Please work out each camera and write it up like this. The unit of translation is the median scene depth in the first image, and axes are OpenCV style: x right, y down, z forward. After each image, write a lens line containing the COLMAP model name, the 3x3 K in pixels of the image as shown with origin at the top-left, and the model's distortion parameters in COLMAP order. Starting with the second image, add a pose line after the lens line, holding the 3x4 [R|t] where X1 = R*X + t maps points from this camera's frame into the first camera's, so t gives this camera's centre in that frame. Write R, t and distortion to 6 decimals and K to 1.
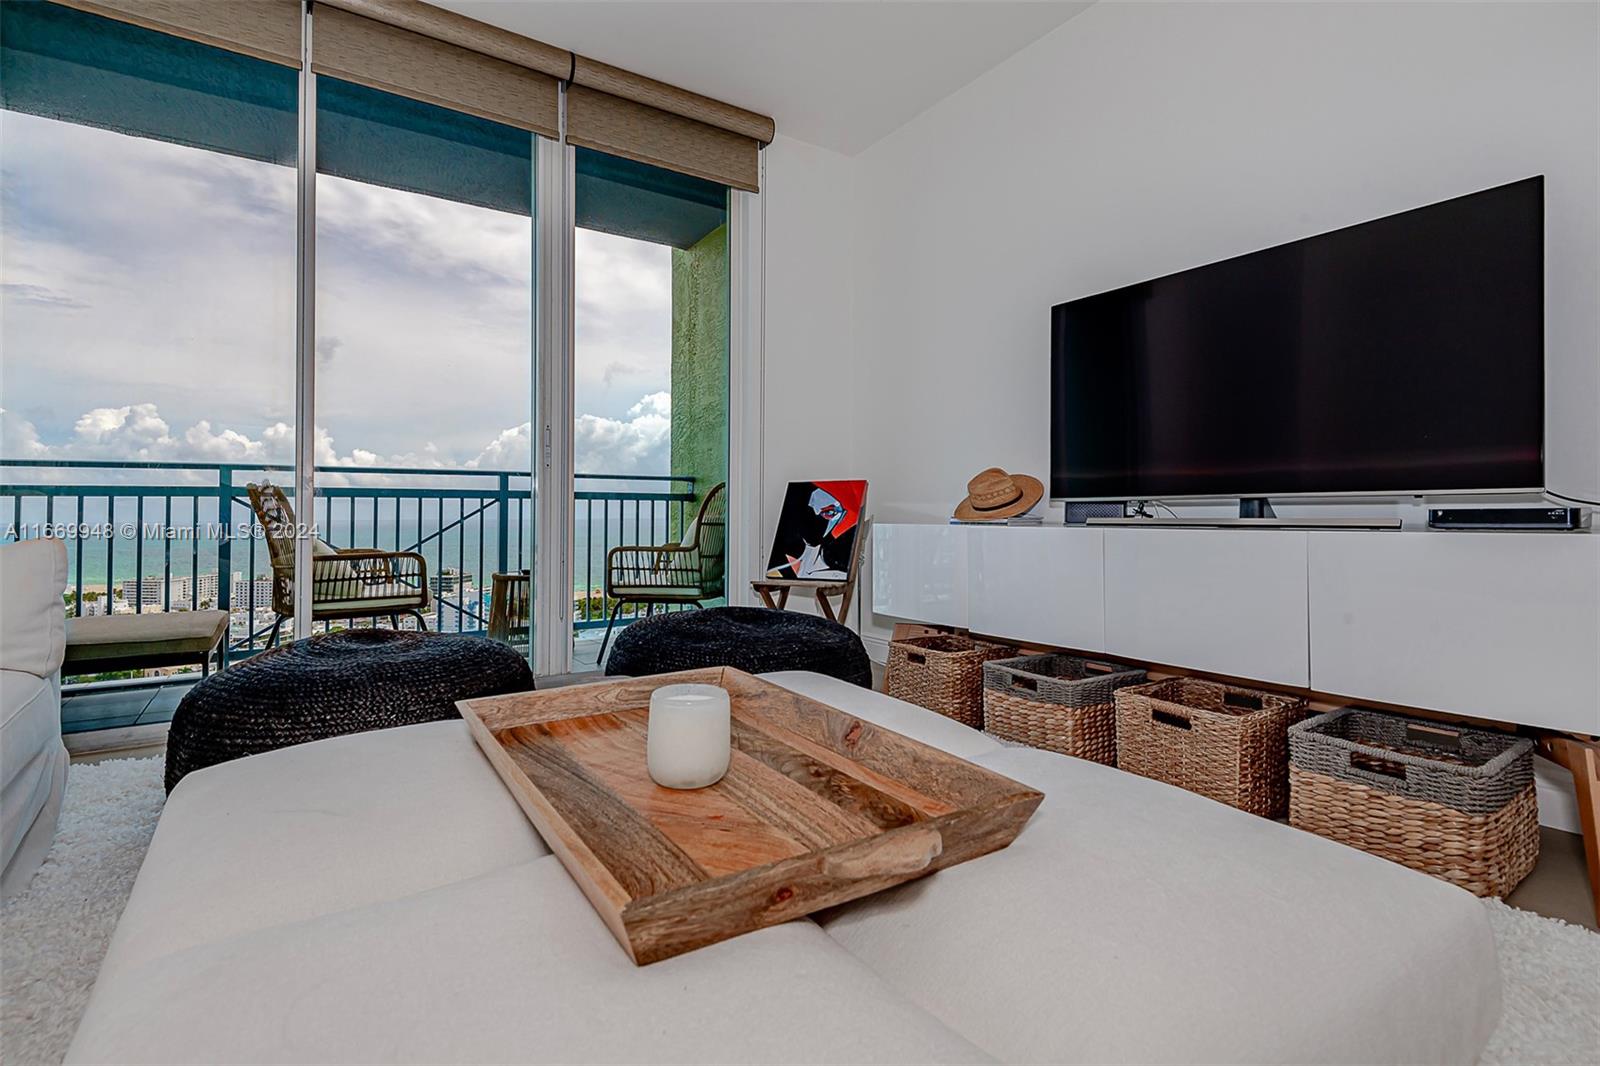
lens RADIAL K [[735.0, 0, 794.2], [0, 735.0, 532.3], [0, 0, 1]] dist [0.021131, -0.005765]
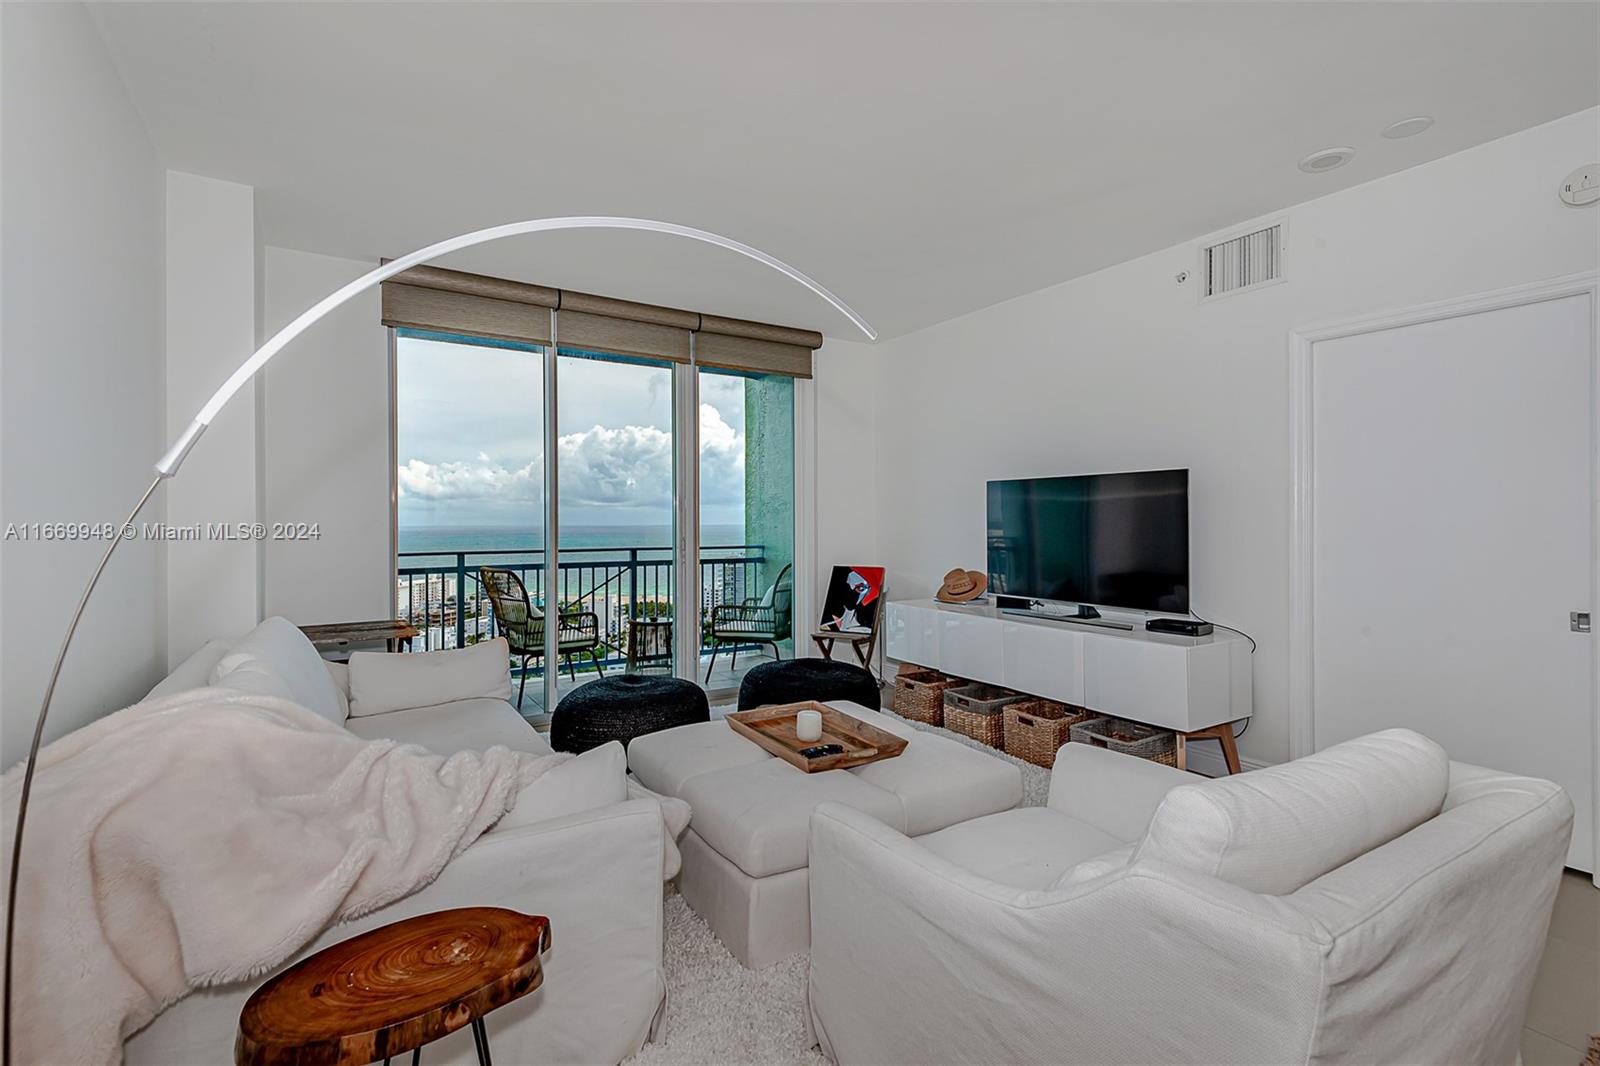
lens RADIAL K [[735.0, 0, 797.5], [0, 735.0, 542.7], [0, 0, 1]] dist [0.021131, -0.005765]
pose [[0.998676, -0.009675, -0.050516, -0.005128], [0.010275, 0.999880, 0.011633, -0.142367], [0.050398, -0.012136, 0.998655, -0.555613]]
